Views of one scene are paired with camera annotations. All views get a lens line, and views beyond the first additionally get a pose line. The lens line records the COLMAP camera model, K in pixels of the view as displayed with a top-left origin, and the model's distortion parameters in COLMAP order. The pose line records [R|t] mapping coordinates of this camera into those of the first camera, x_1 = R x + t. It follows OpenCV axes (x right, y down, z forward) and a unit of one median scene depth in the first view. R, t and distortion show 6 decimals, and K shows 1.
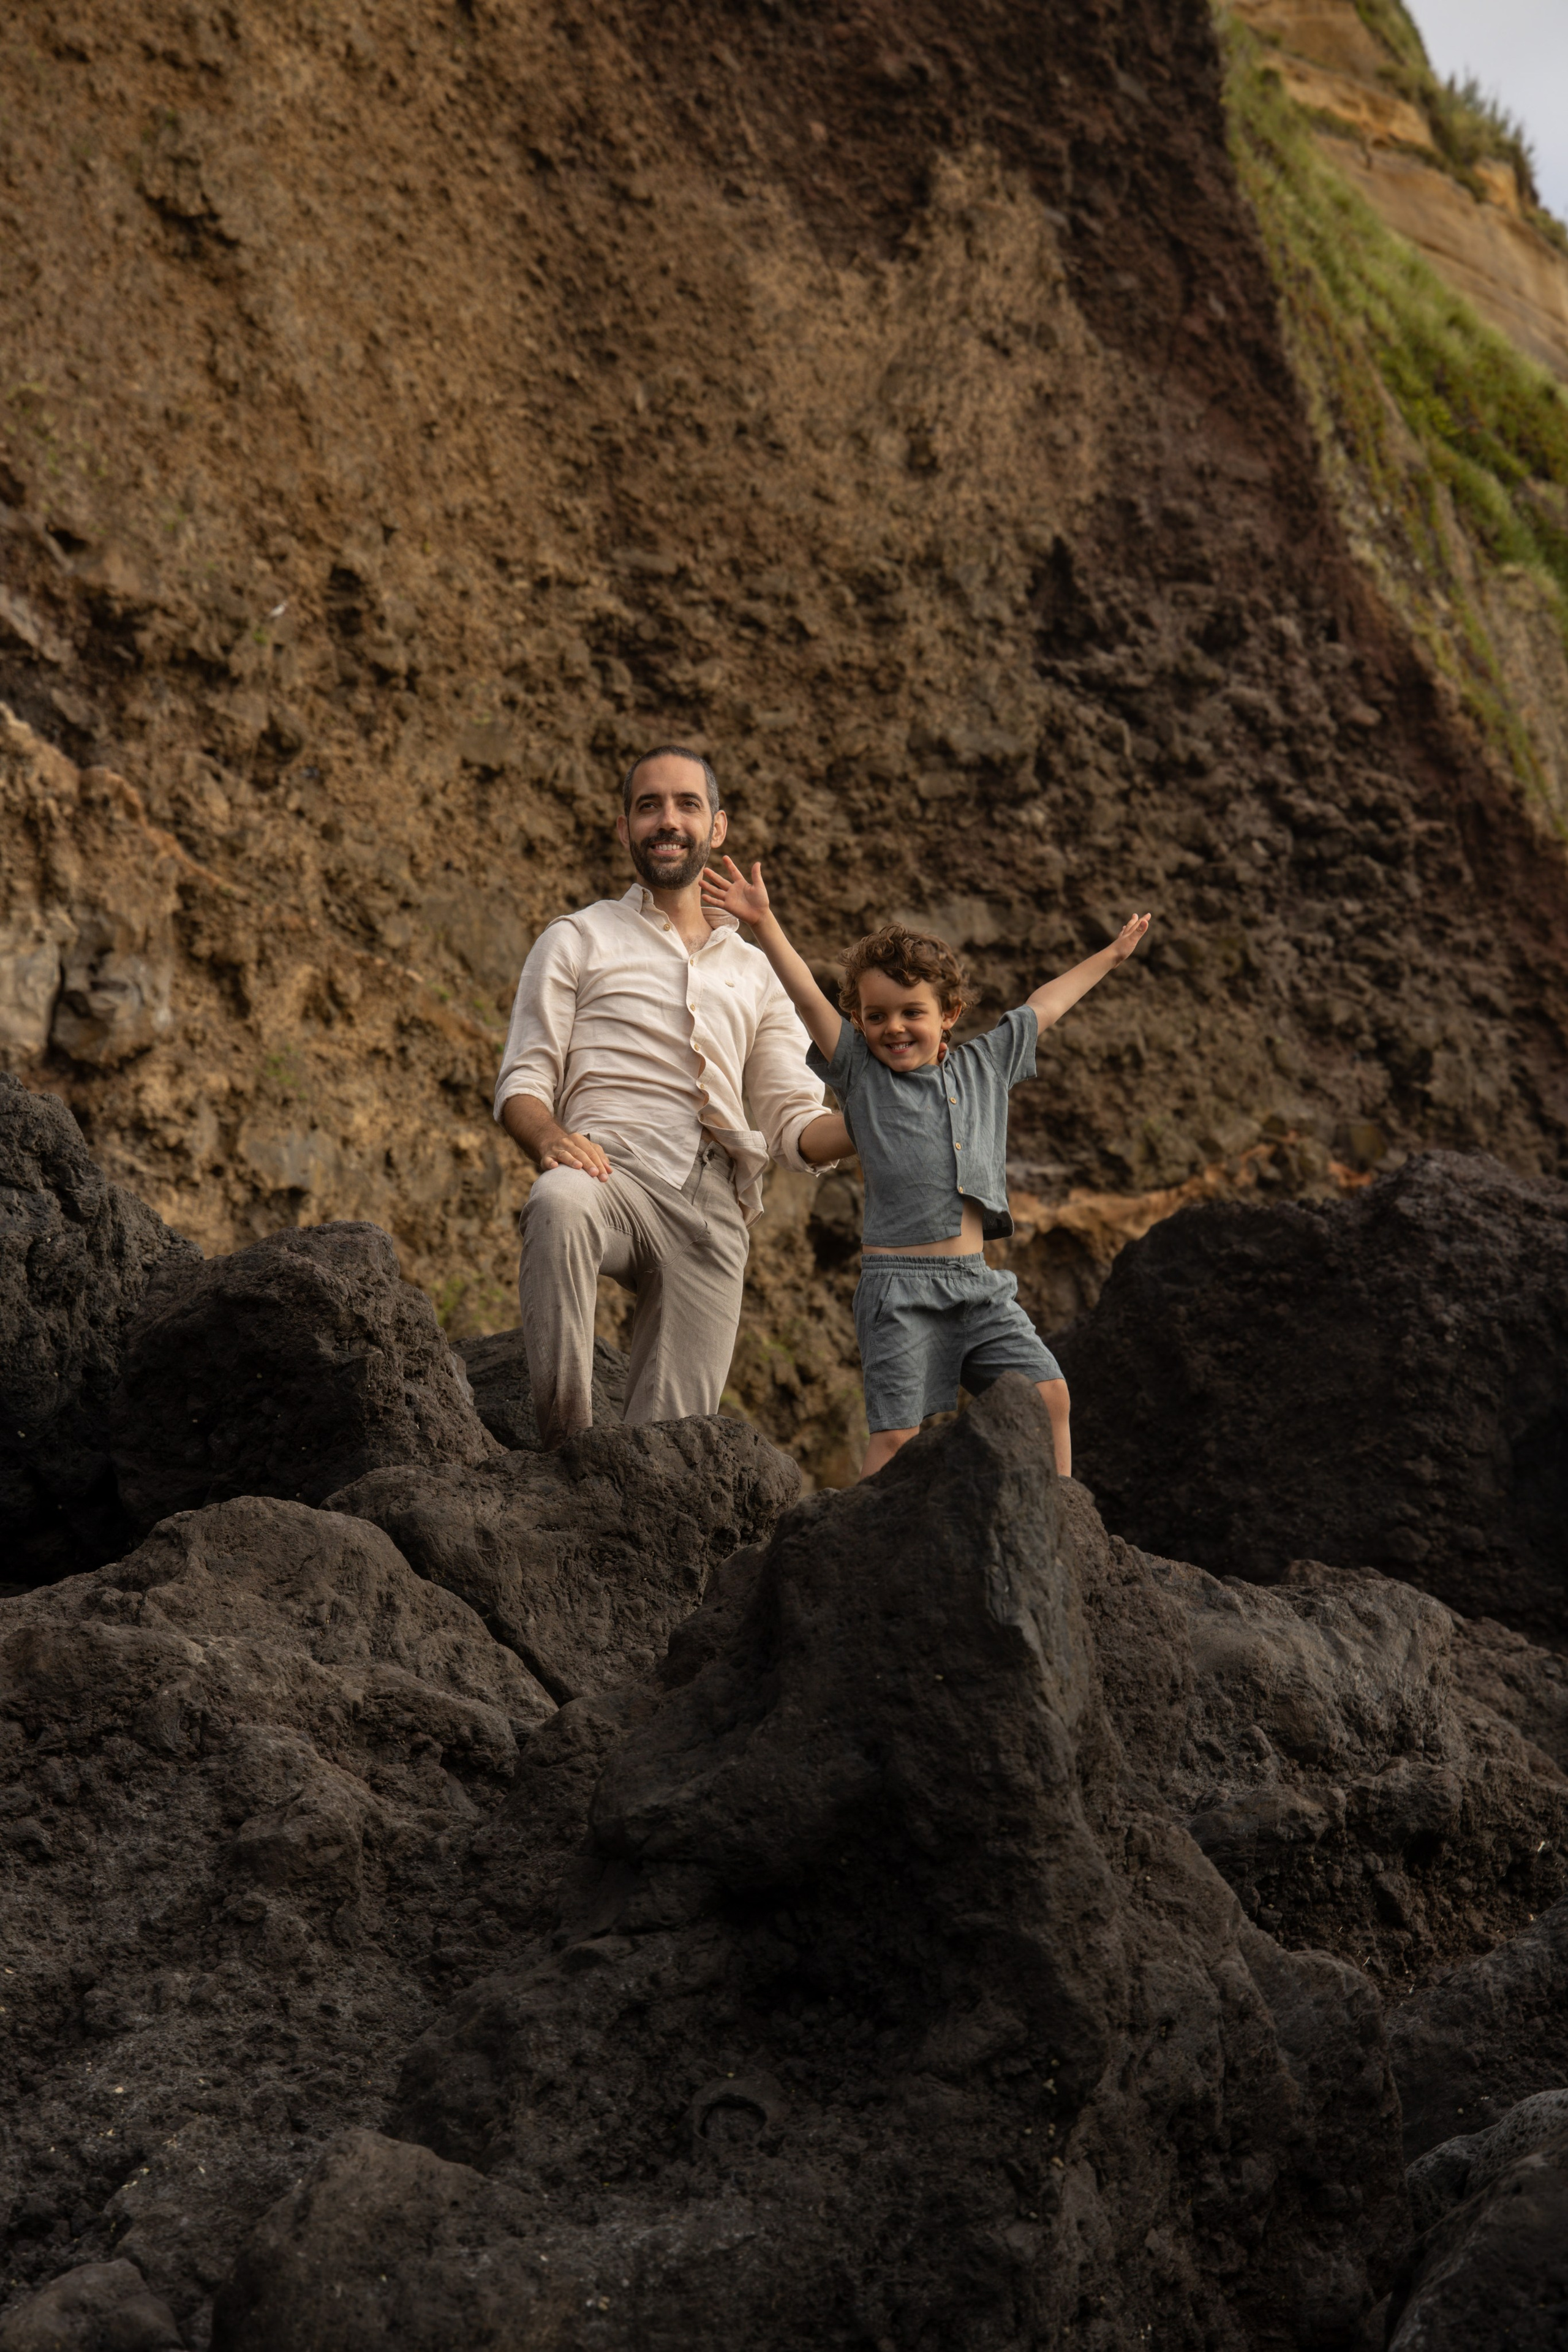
lens RADIAL K [[4478.3, 0, 743.9], [0, 4478.3, 1183.6], [0, 0, 1]] dist [0.248373, 0.204301]
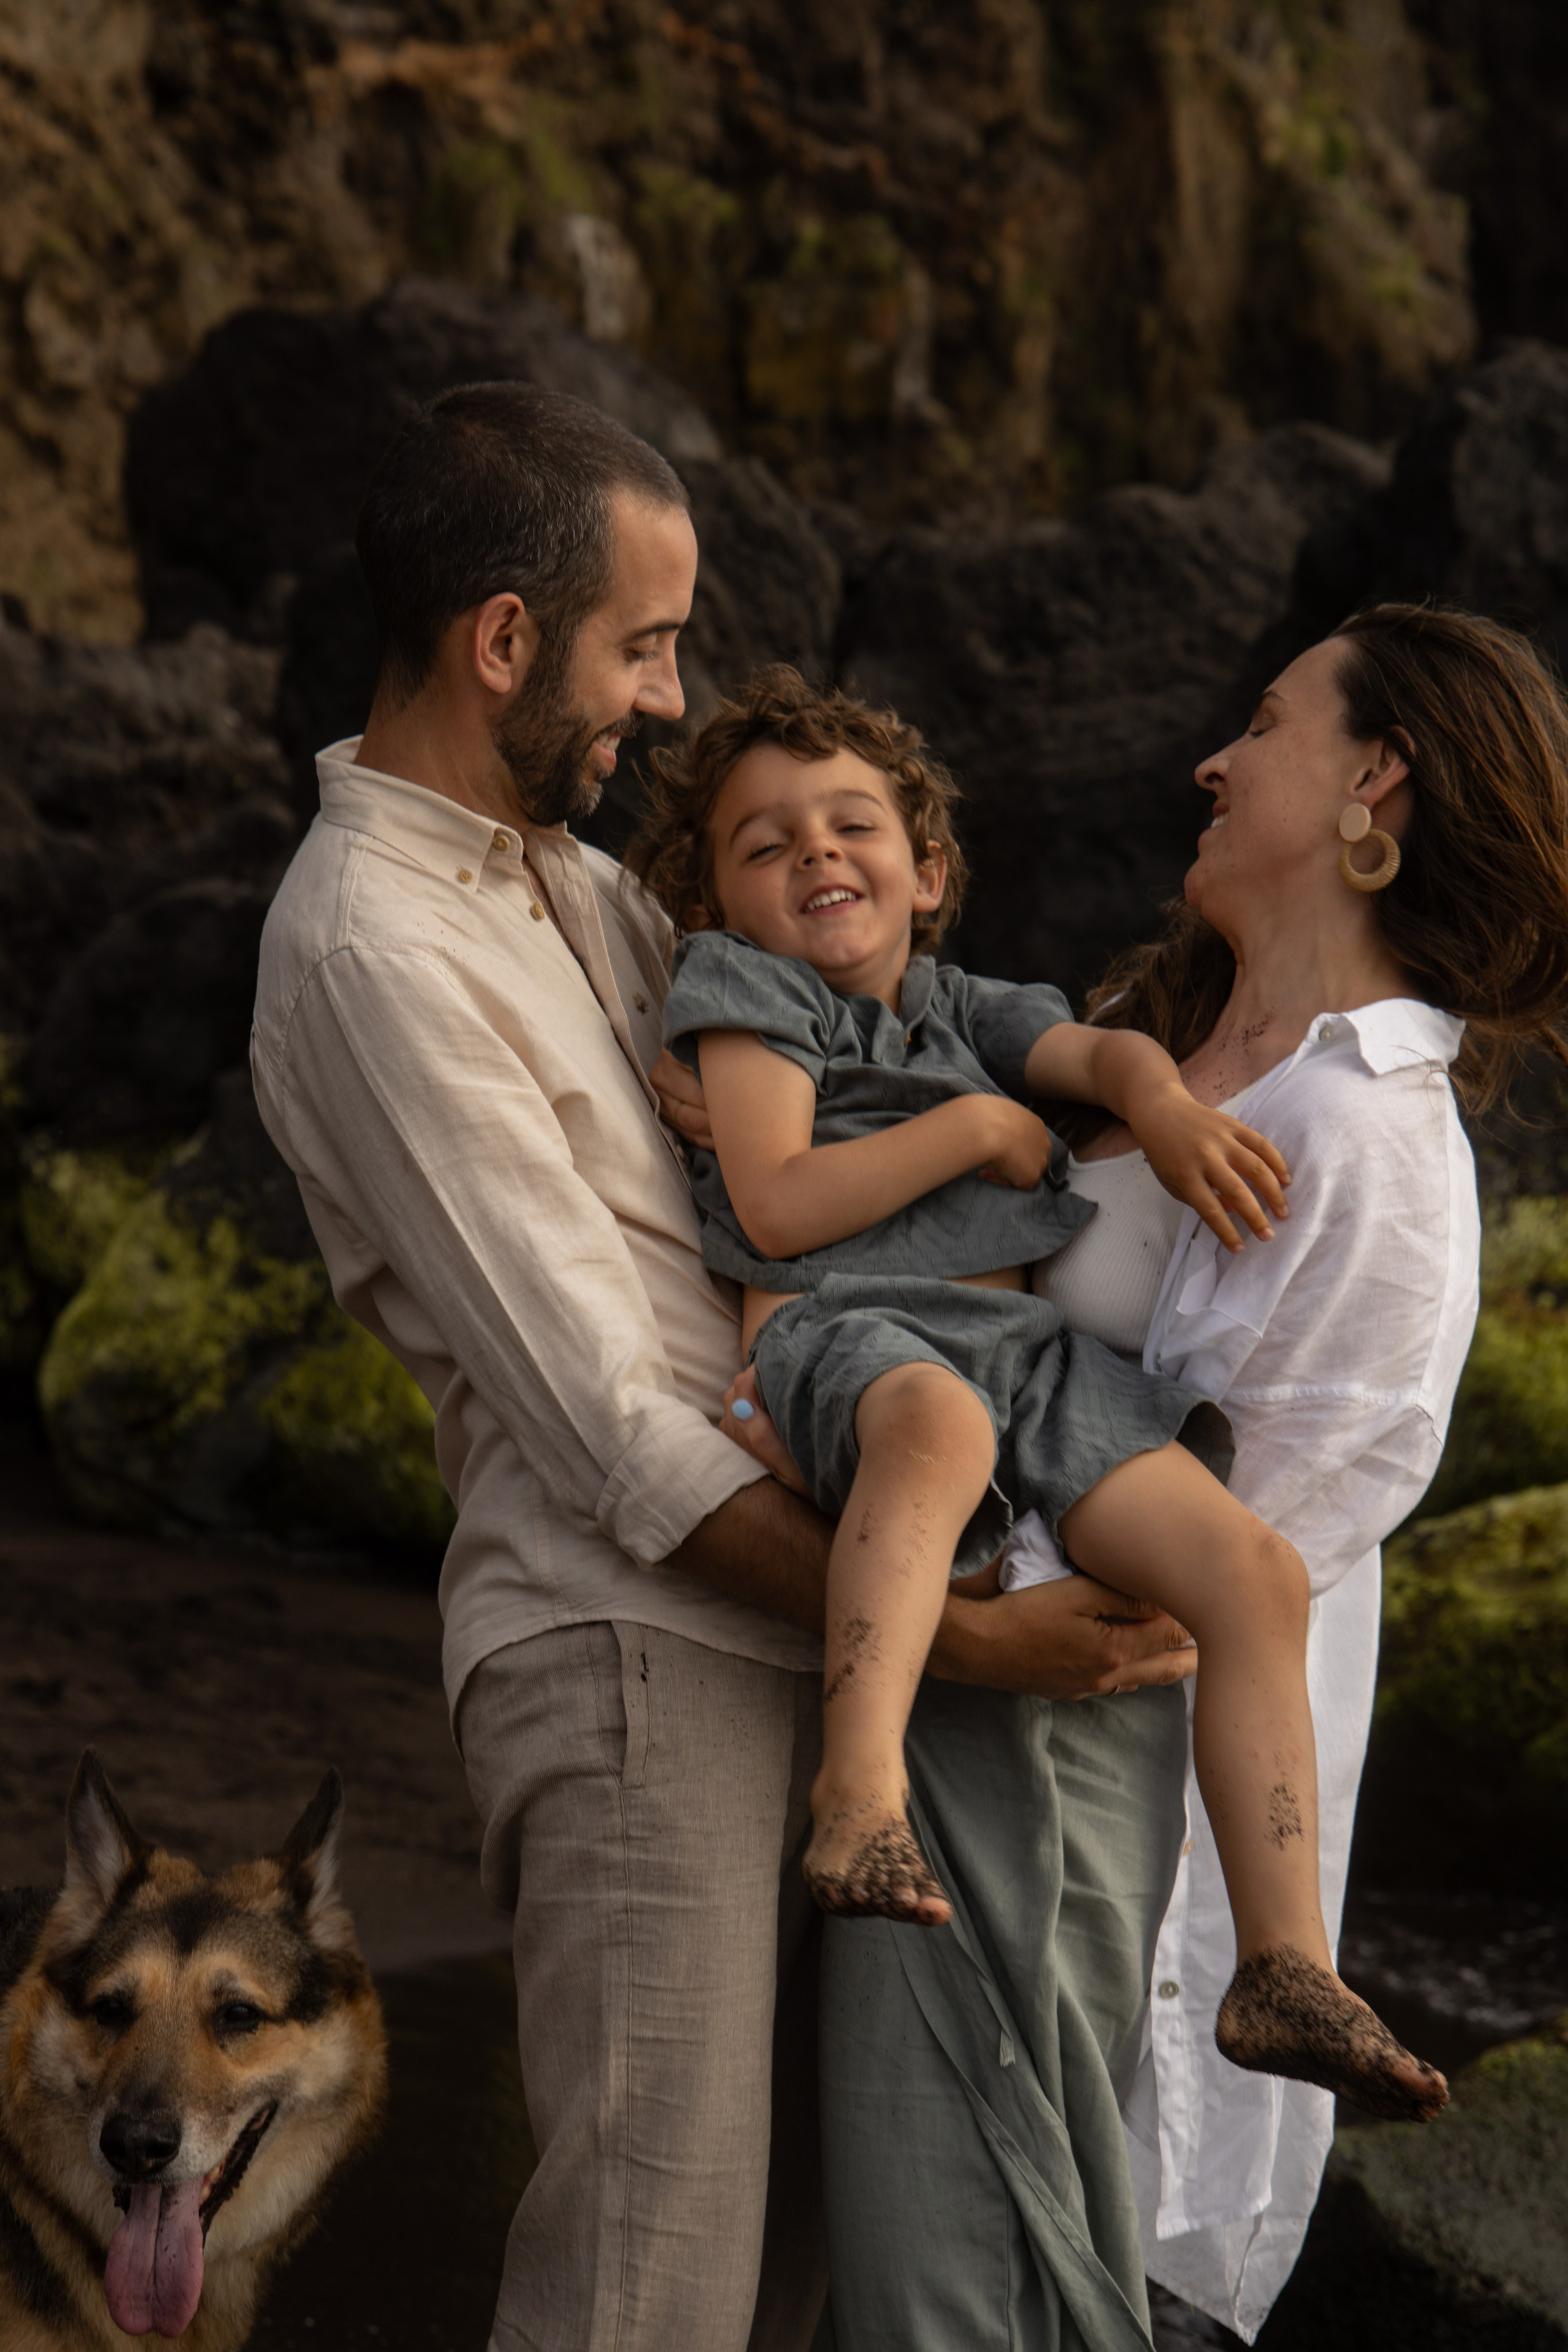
lens RADIAL K [[4645.8, 0, 781.9], [0, 4645.8, 1121.0], [0, 0, 1]] dist [0.370130, 0.295808]
pose [[0.991154, 0.000864, 0.132713, 0.014435], [-0.033135, 0.969922, 0.241149, -0.024400], [-0.128513, -0.243414, 0.961371, -0.121047]]
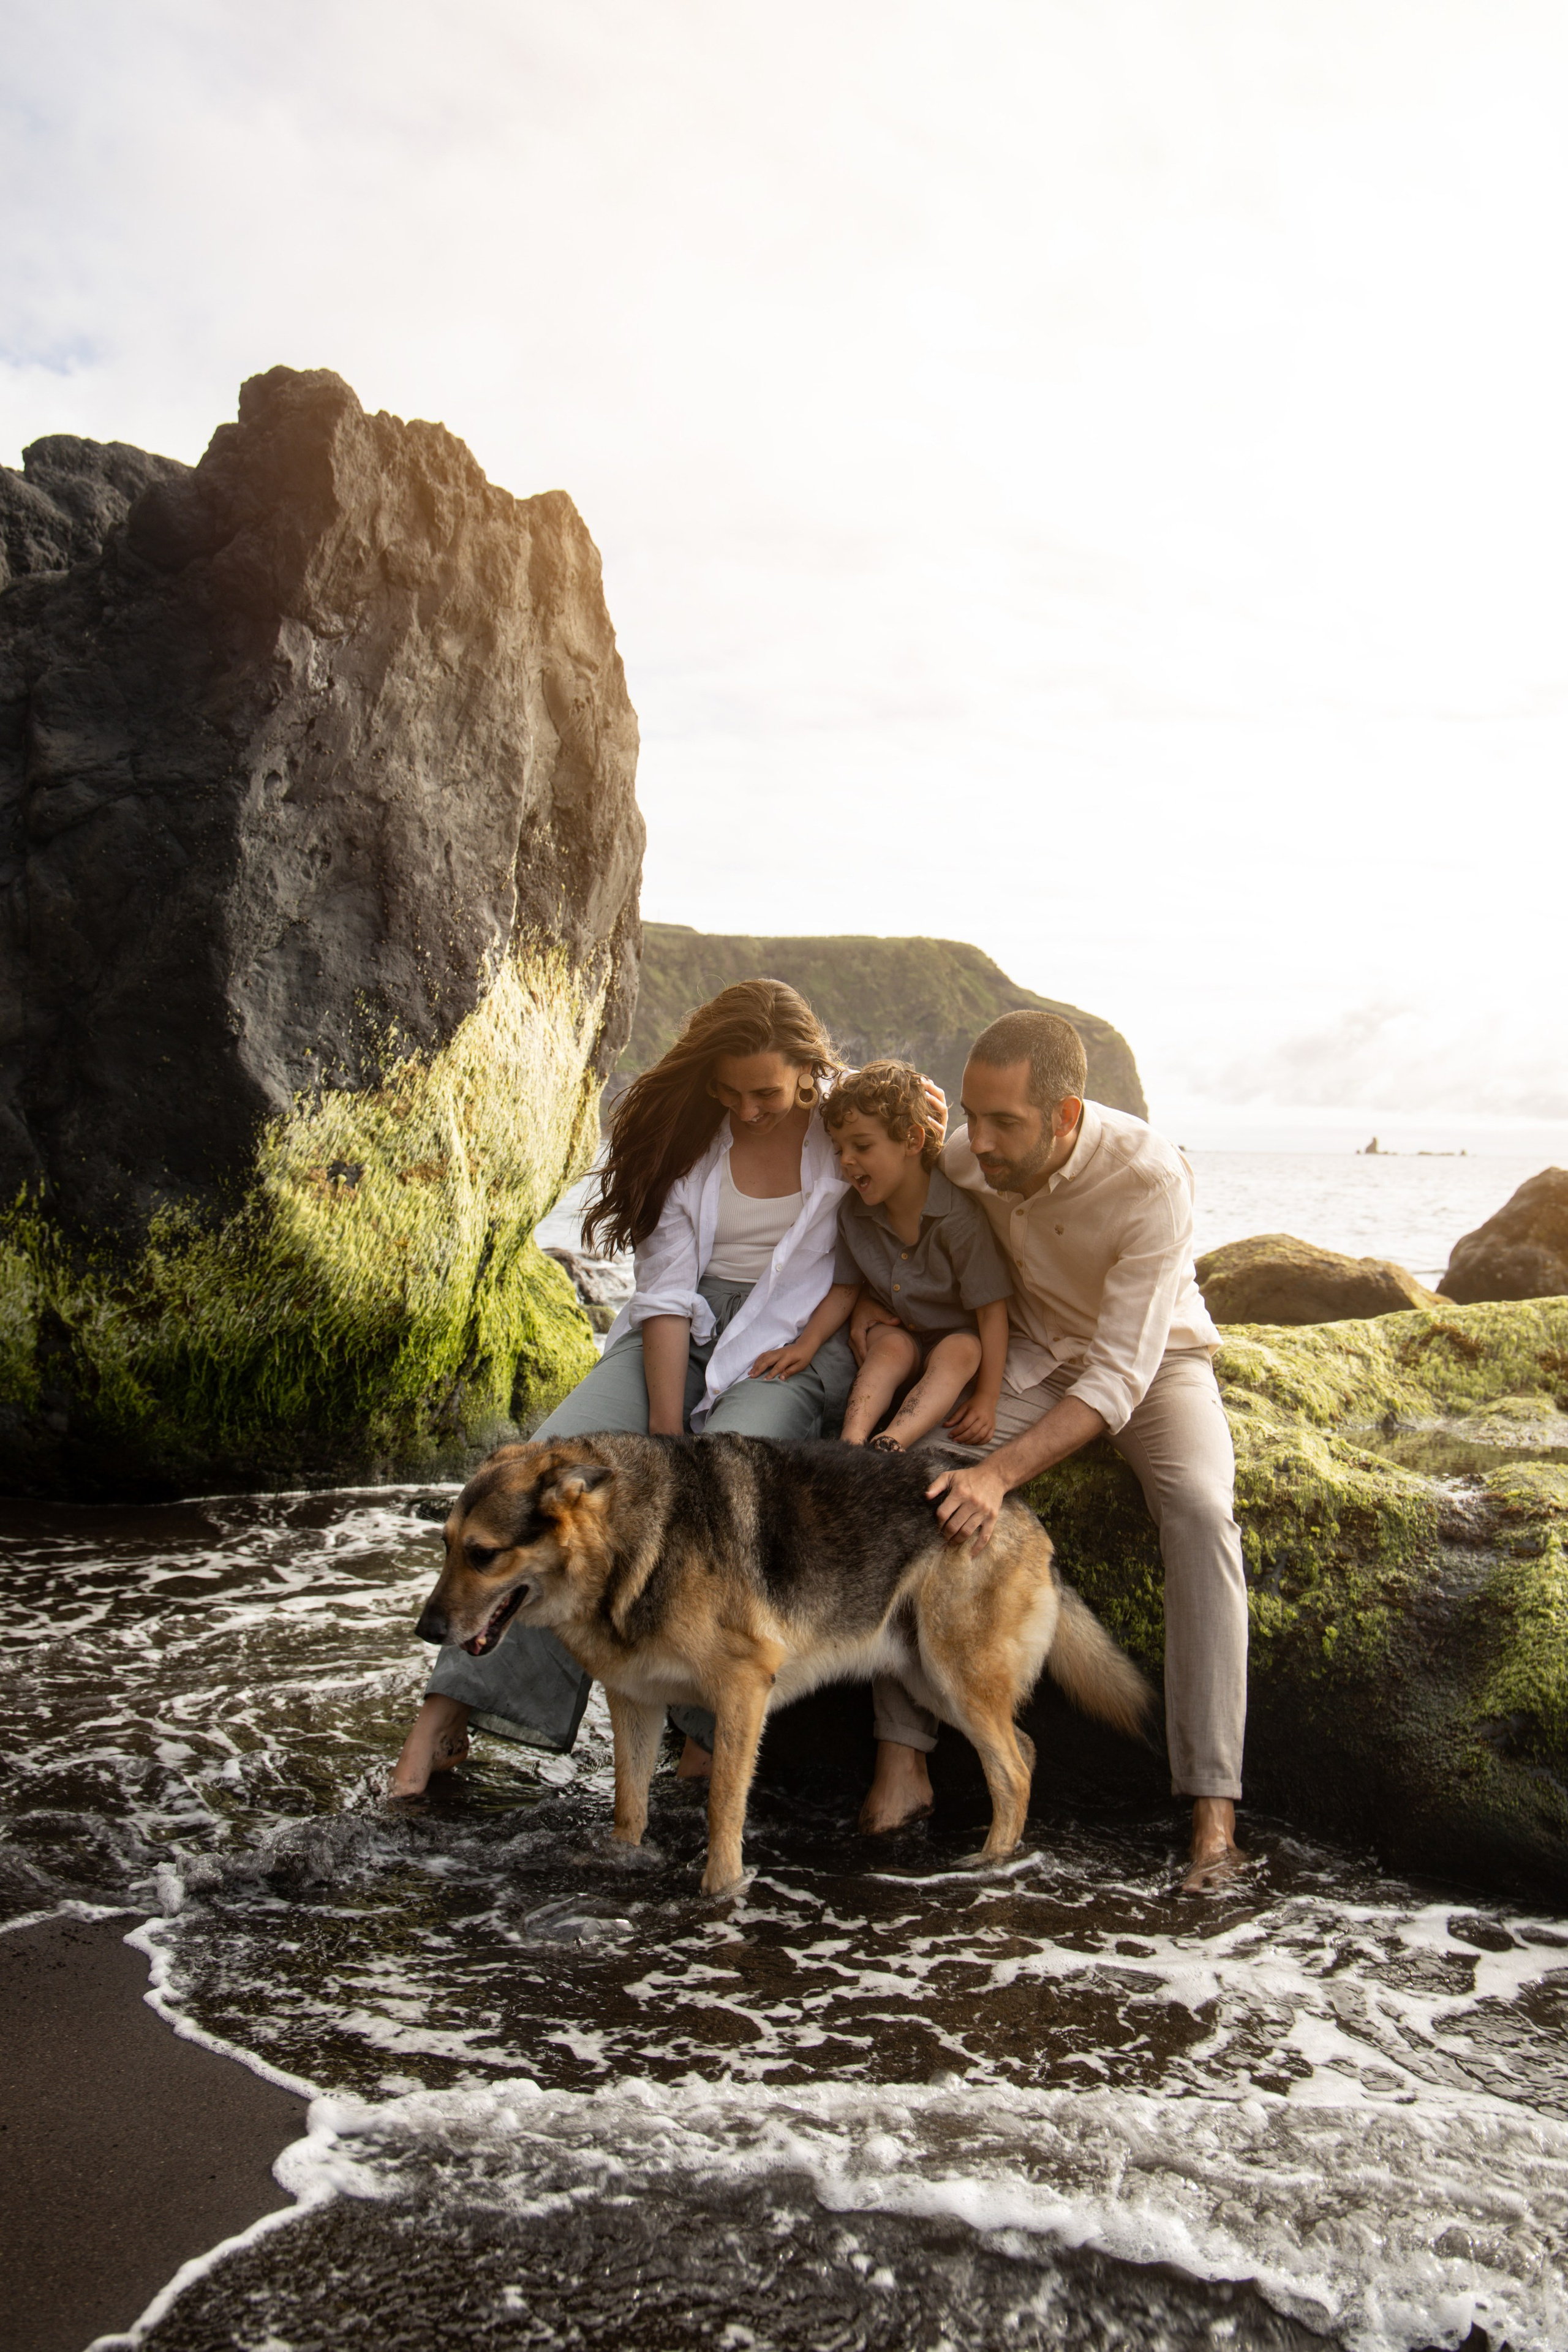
lens RADIAL K [[2195.7, 0, 803.8], [0, 2195.7, 1173.7], [0, 0, 1]] dist [0.008196, 0.019023]
pose [[0.613691, 0.010240, 0.789480, 0.002454], [-0.229147, 0.959188, 0.165683, 0.001421], [-0.755563, -0.282585, 0.590992, -0.034016]]
